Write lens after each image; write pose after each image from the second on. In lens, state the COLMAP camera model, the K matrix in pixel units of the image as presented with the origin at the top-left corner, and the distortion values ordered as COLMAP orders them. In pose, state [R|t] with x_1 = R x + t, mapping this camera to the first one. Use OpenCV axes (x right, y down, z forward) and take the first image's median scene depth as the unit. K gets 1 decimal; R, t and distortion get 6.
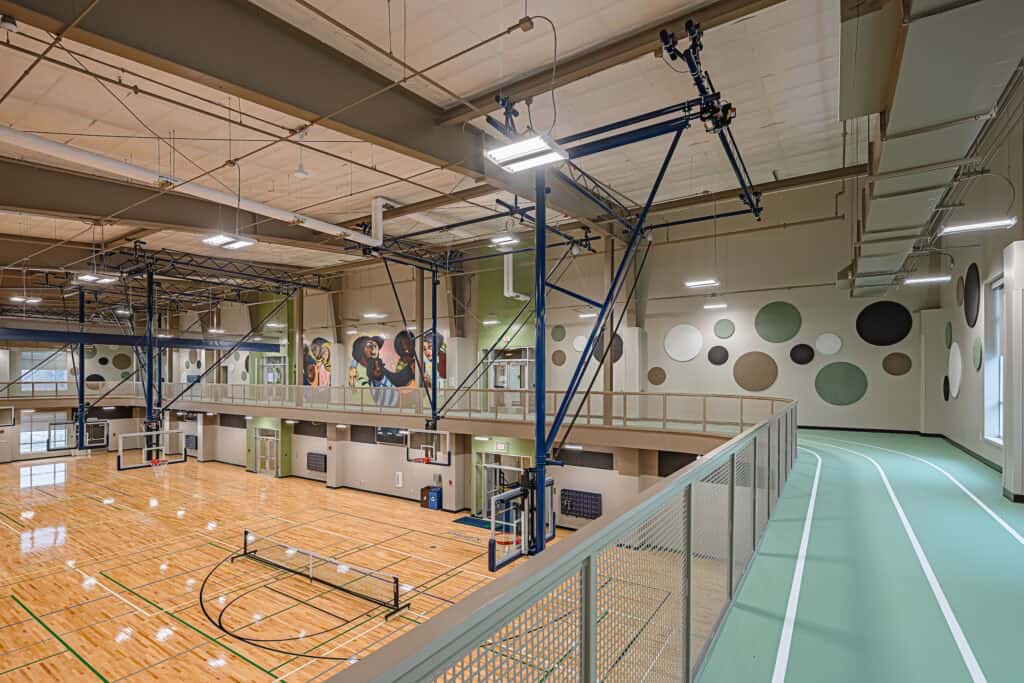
lens RADIAL K [[534.0, 0, 509.6], [0, 534.0, 375.8], [0, 0, 1]] dist [-0.001521, -0.000116]
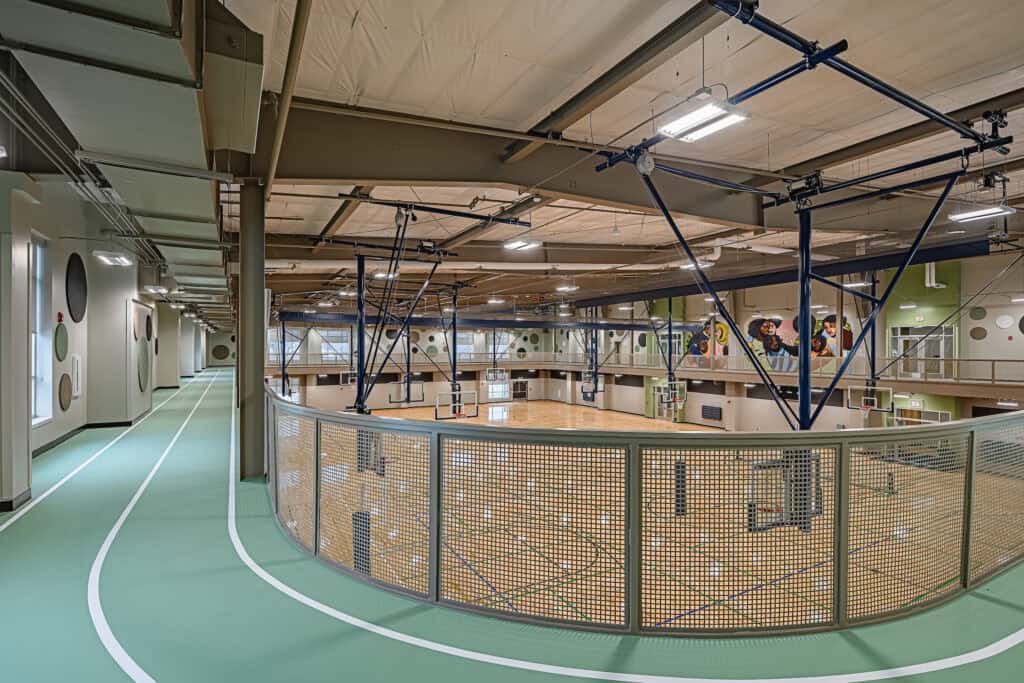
lens RADIAL K [[496.0, 0, 512.0], [0, 496.0, 341.5], [0, 0, 1]] dist [-0.000866, 0.000054]
pose [[0.917682, -0.008656, -0.397221, -0.342474], [0.003031, 0.999886, -0.014785, -0.000528], [0.397304, 0.012364, 0.917604, -0.376636]]
